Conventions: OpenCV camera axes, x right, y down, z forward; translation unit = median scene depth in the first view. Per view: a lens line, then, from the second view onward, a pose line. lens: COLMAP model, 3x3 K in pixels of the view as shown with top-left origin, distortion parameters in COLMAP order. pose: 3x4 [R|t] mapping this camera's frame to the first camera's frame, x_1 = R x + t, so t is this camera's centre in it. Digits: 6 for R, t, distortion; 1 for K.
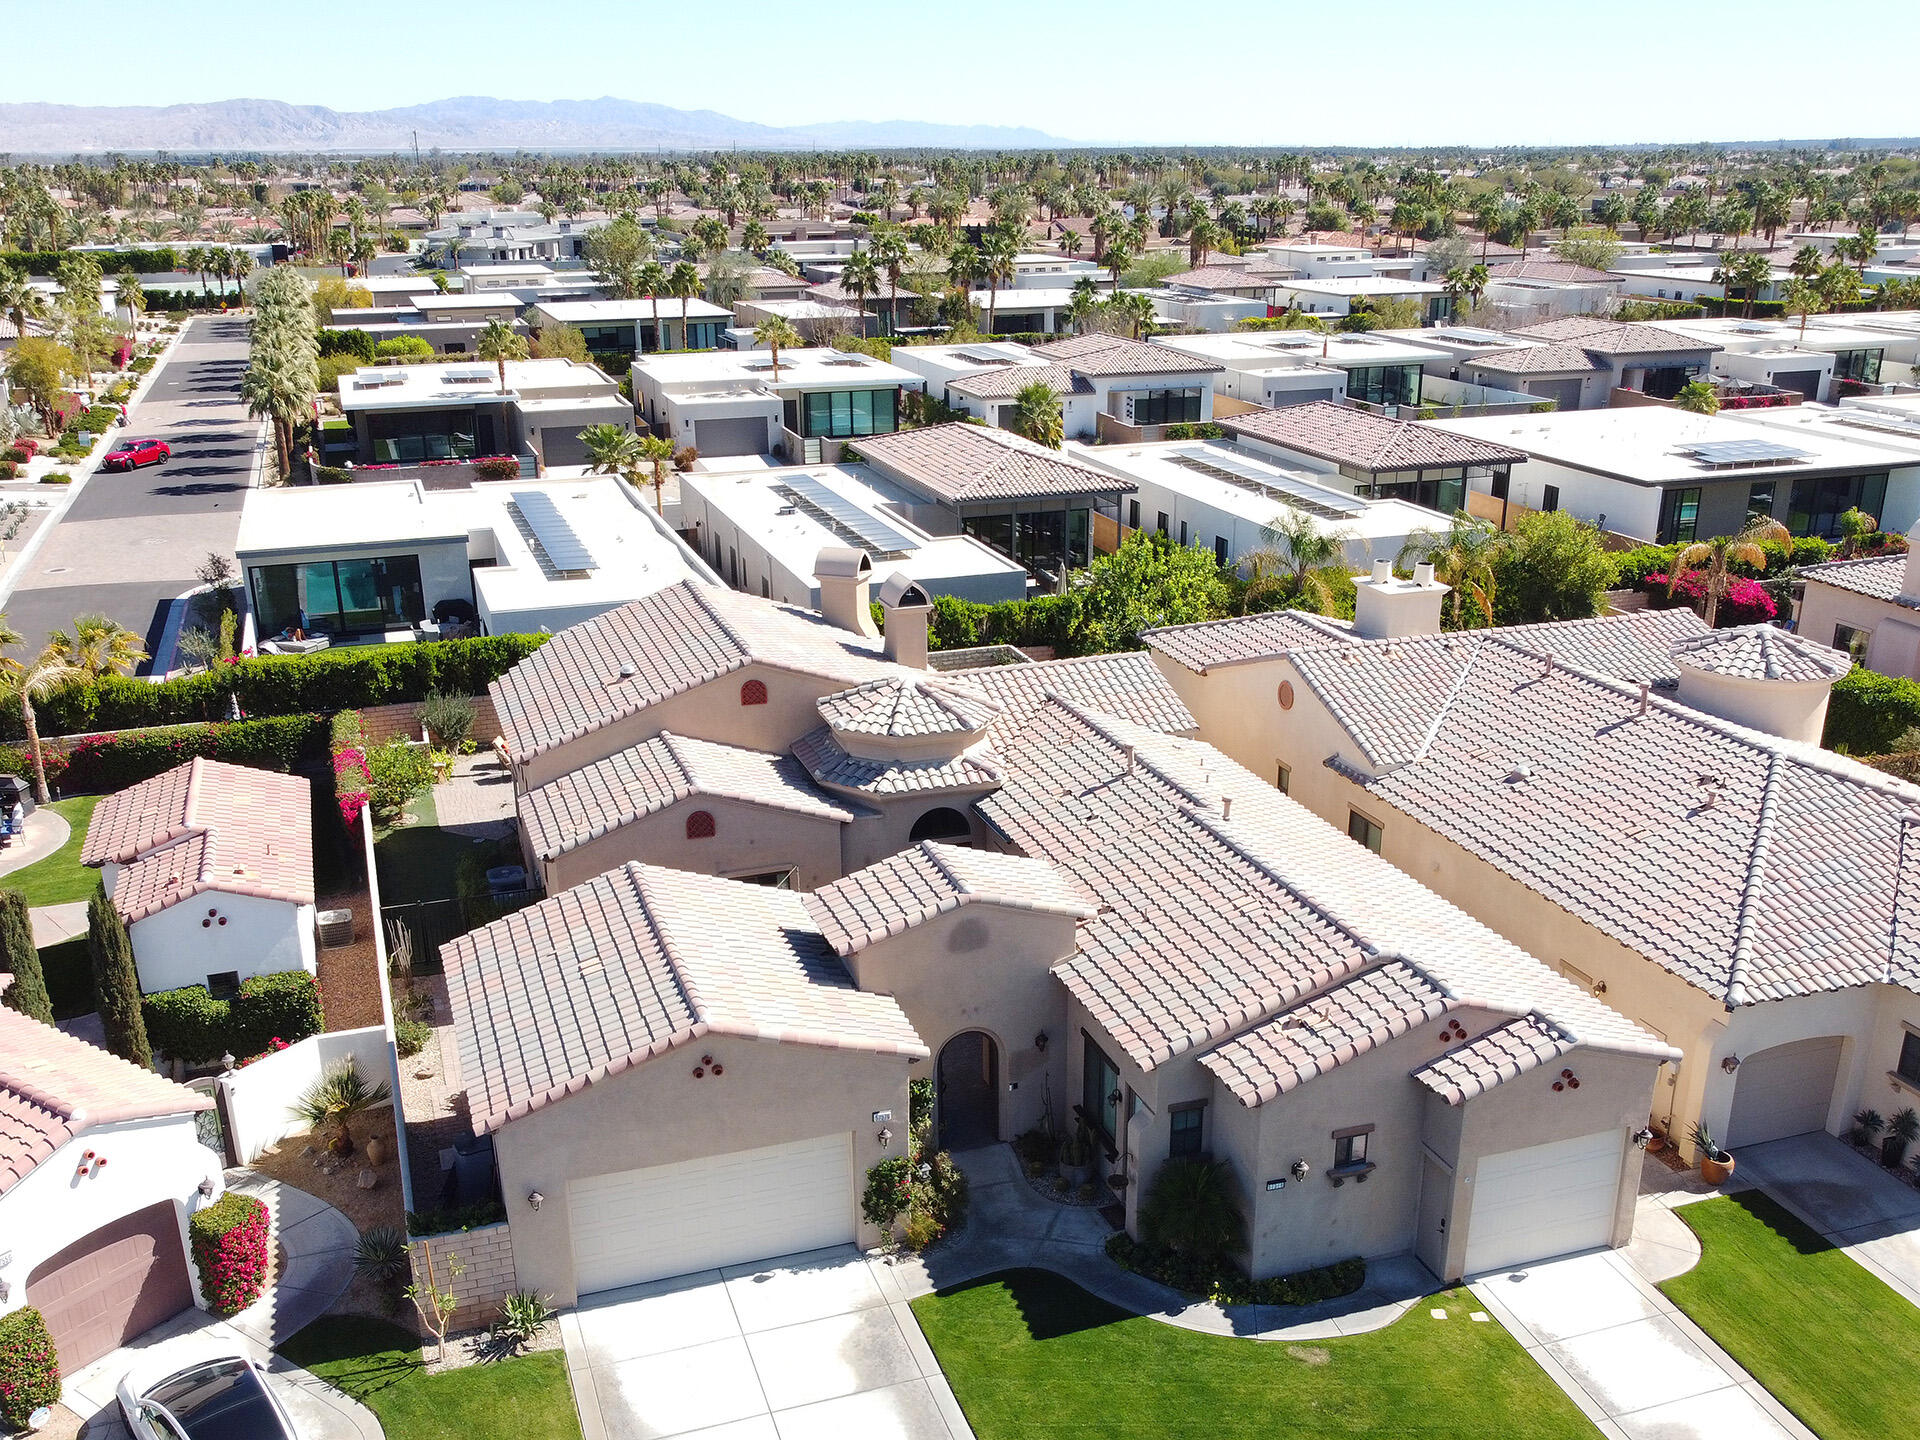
lens RADIAL K [[1832.8, 0, 939.5], [0, 1832.8, 856.6], [0, 0, 1]] dist [-0.003537, 0.000000]
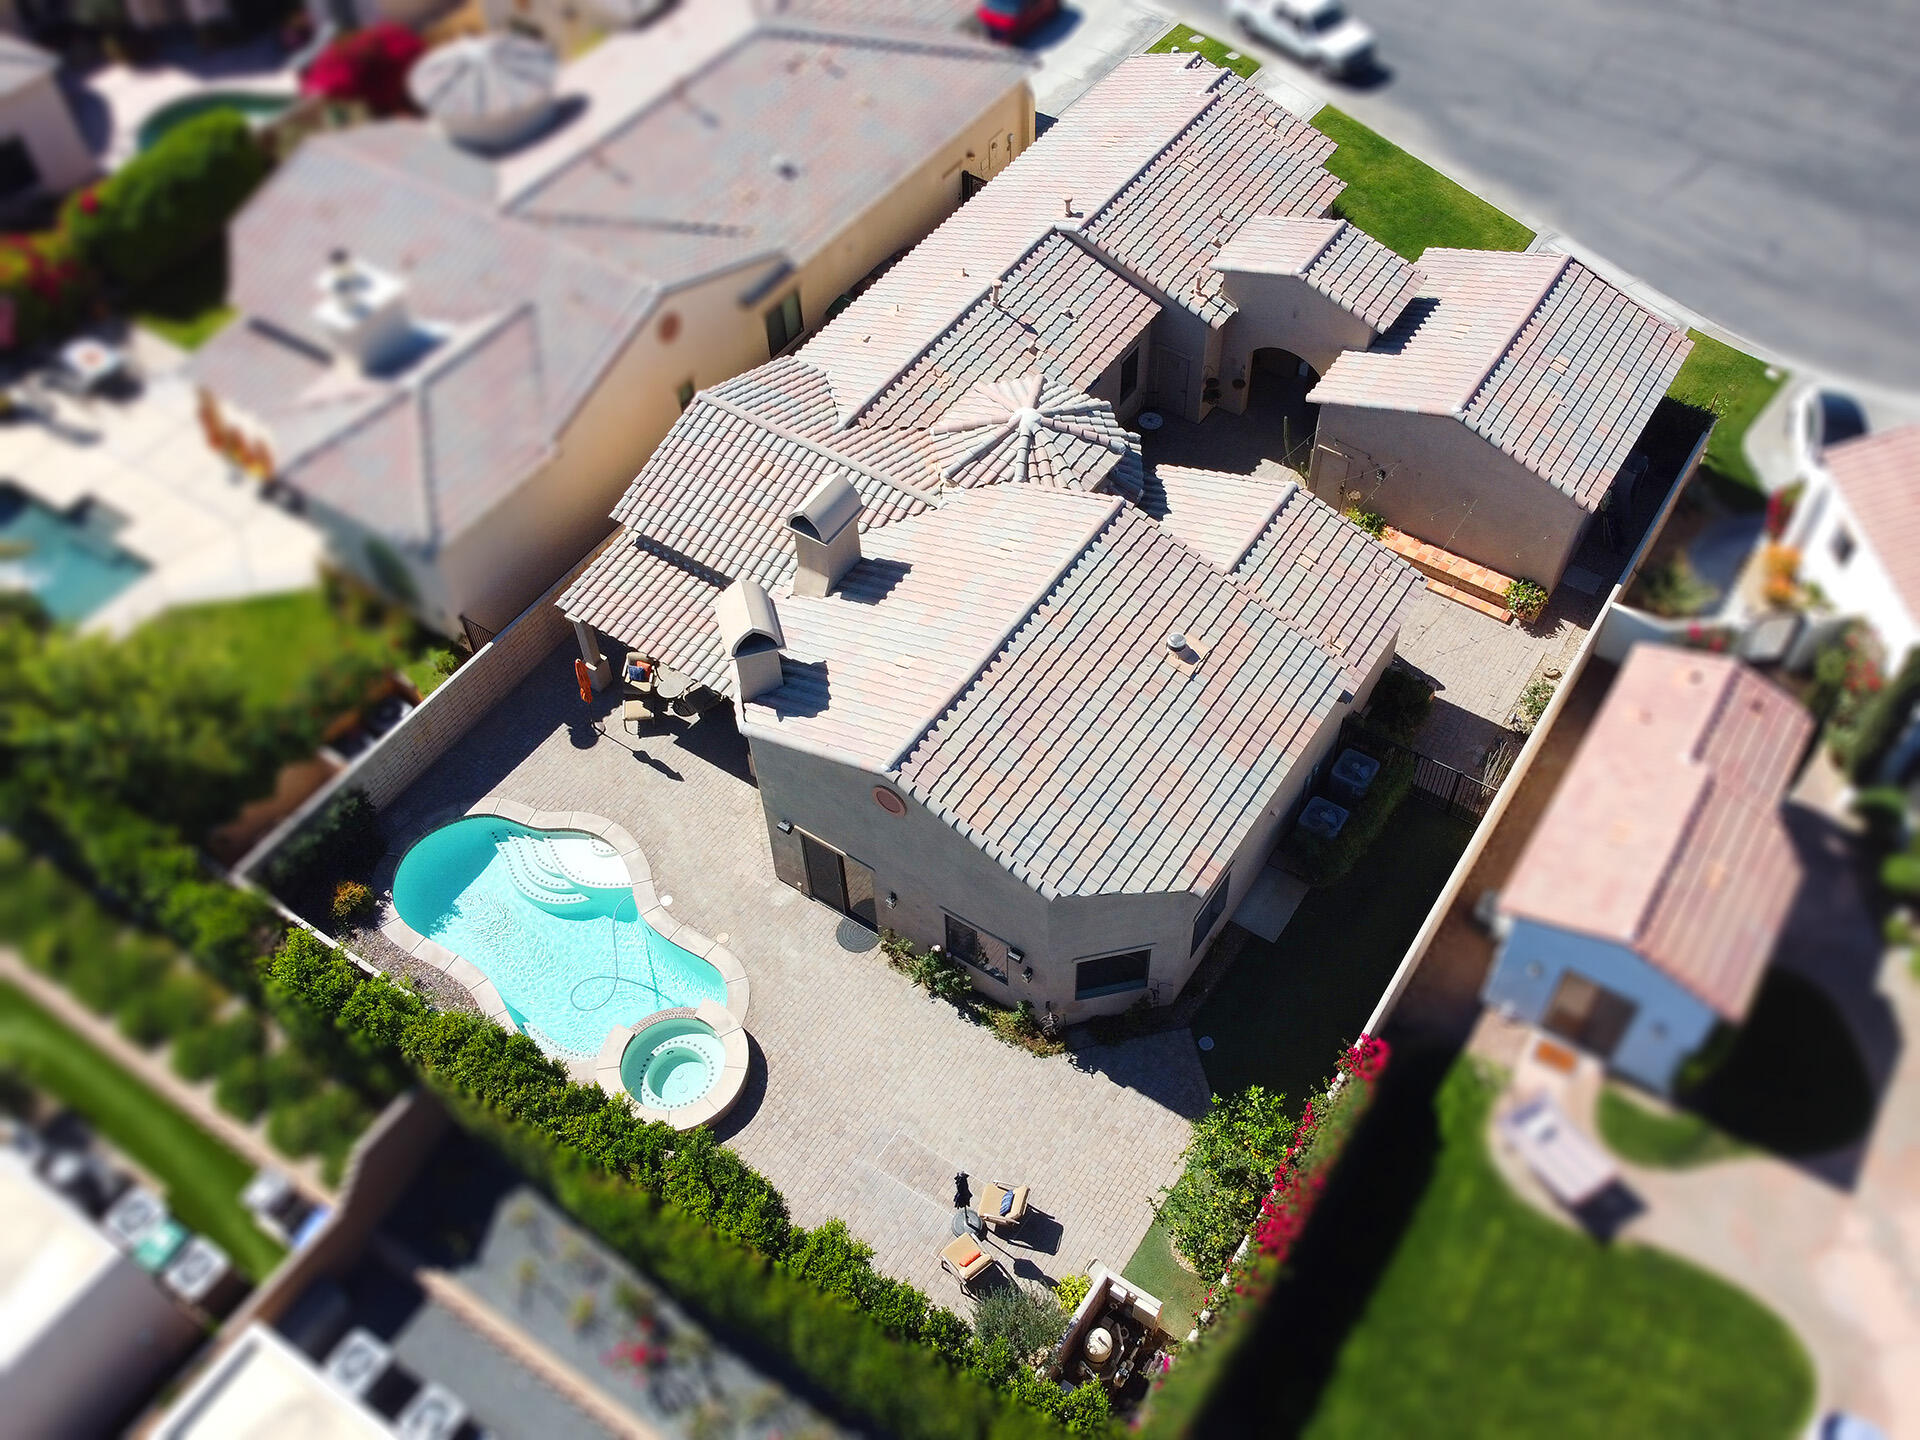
lens RADIAL K [[1721.1, 0, 1037.4], [0, 1721.1, 671.3], [0, 0, 1]] dist [0.002887, -0.008121]
pose [[-0.633273, -0.585064, 0.506621, -0.694996], [0.285891, 0.431464, 0.855632, -1.013108], [-0.719188, 0.686687, -0.105970, 1.488482]]
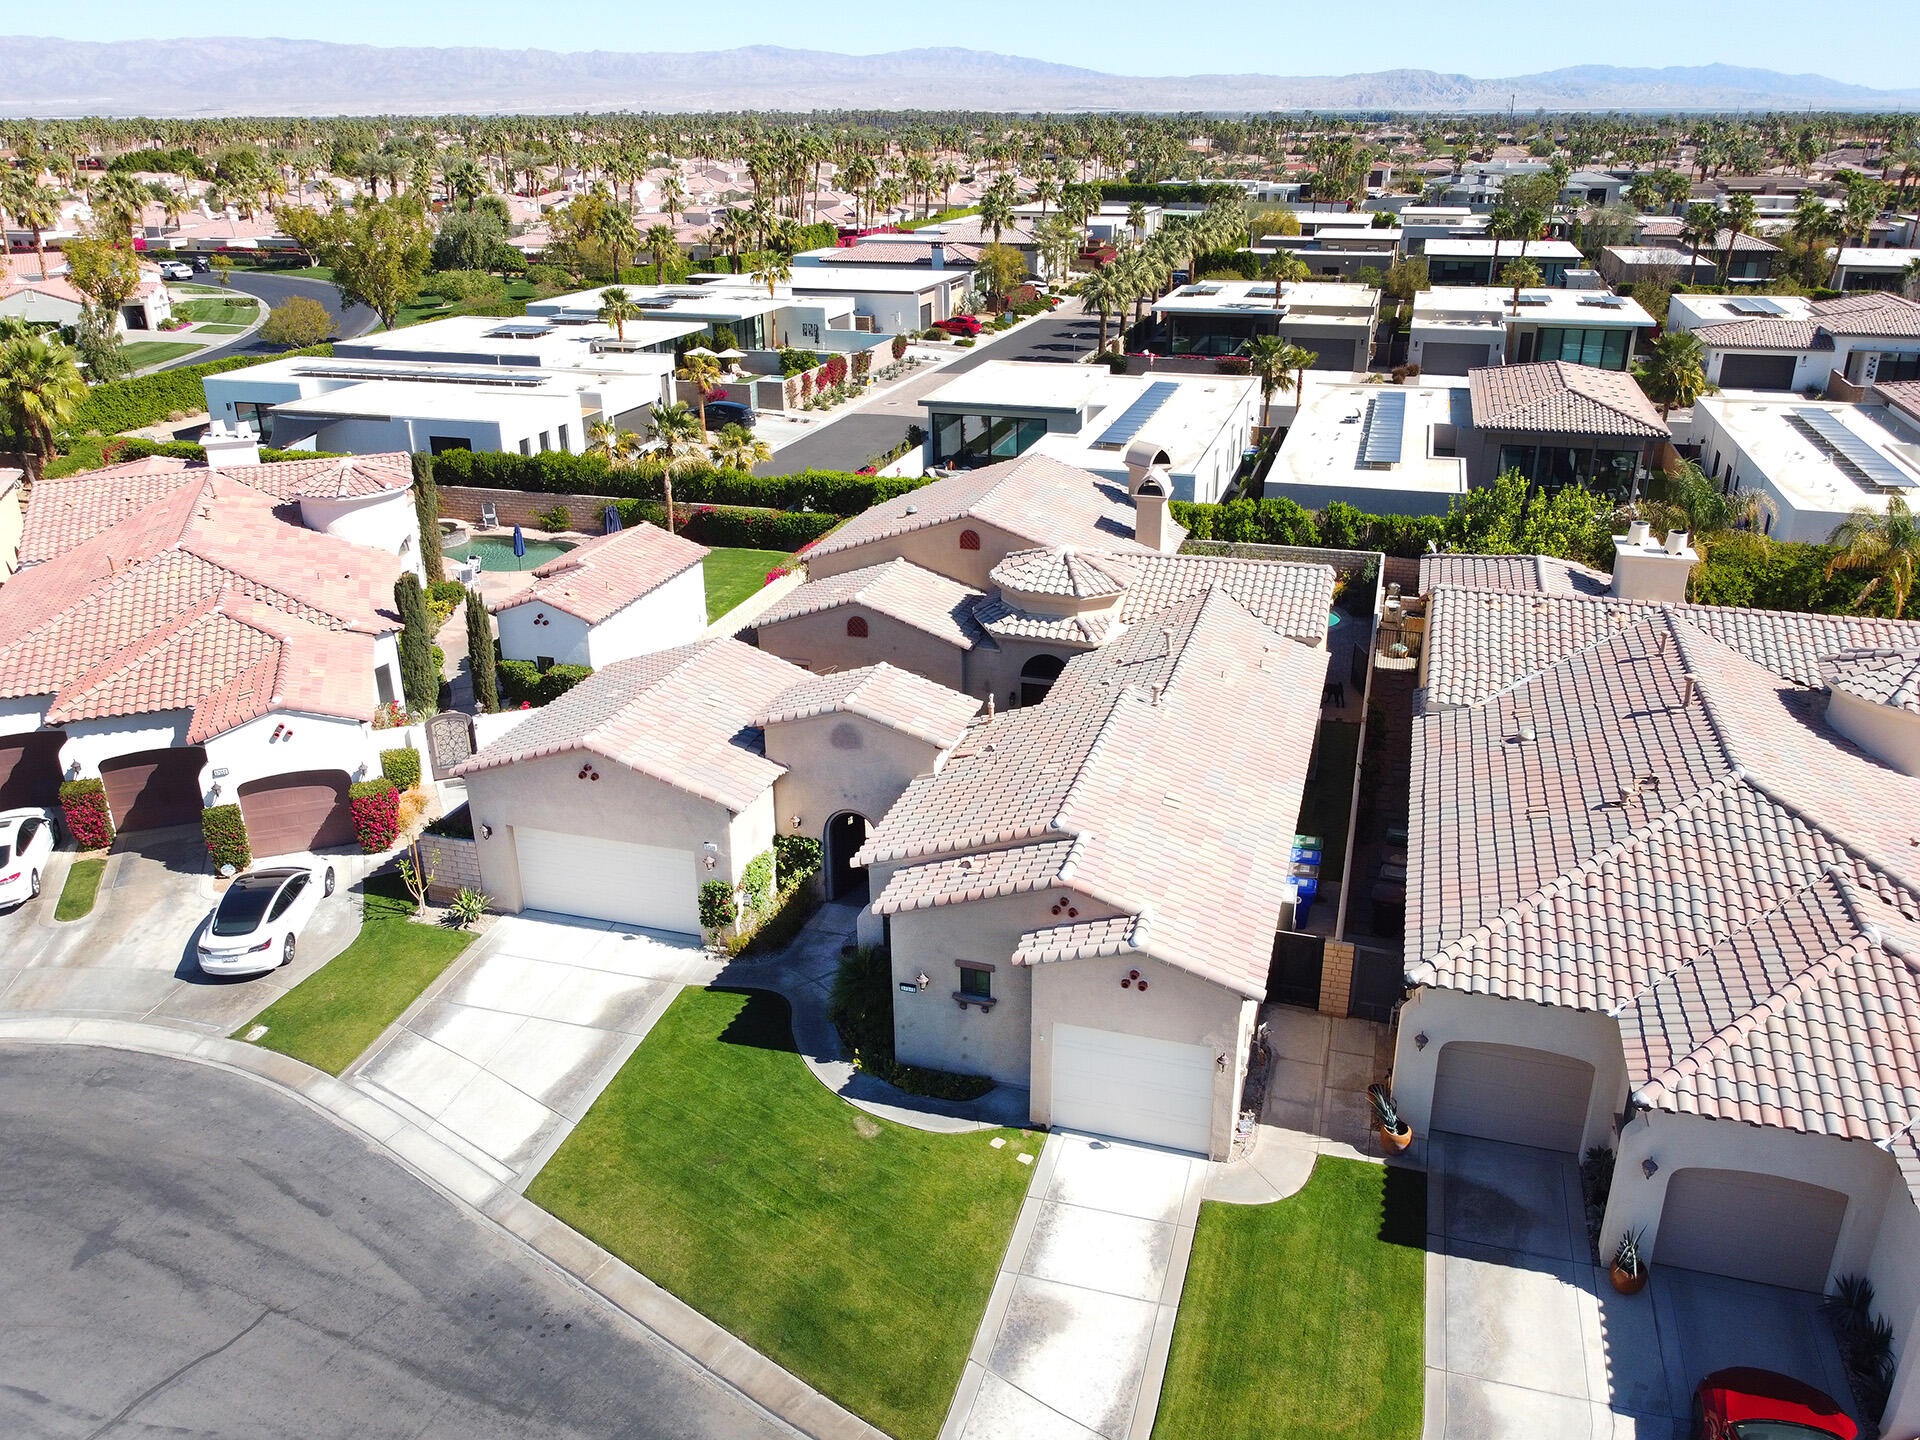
lens RADIAL K [[1457.2, 0, 952.5], [0, 1457.2, 705.6], [0, 0, 1]] dist [-0.001967, 0.000641]
pose [[0.813958, 0.221594, -0.536999, 0.589474], [-0.210914, 0.974038, 0.082247, -0.073818], [0.541283, 0.046315, 0.839564, 0.181372]]
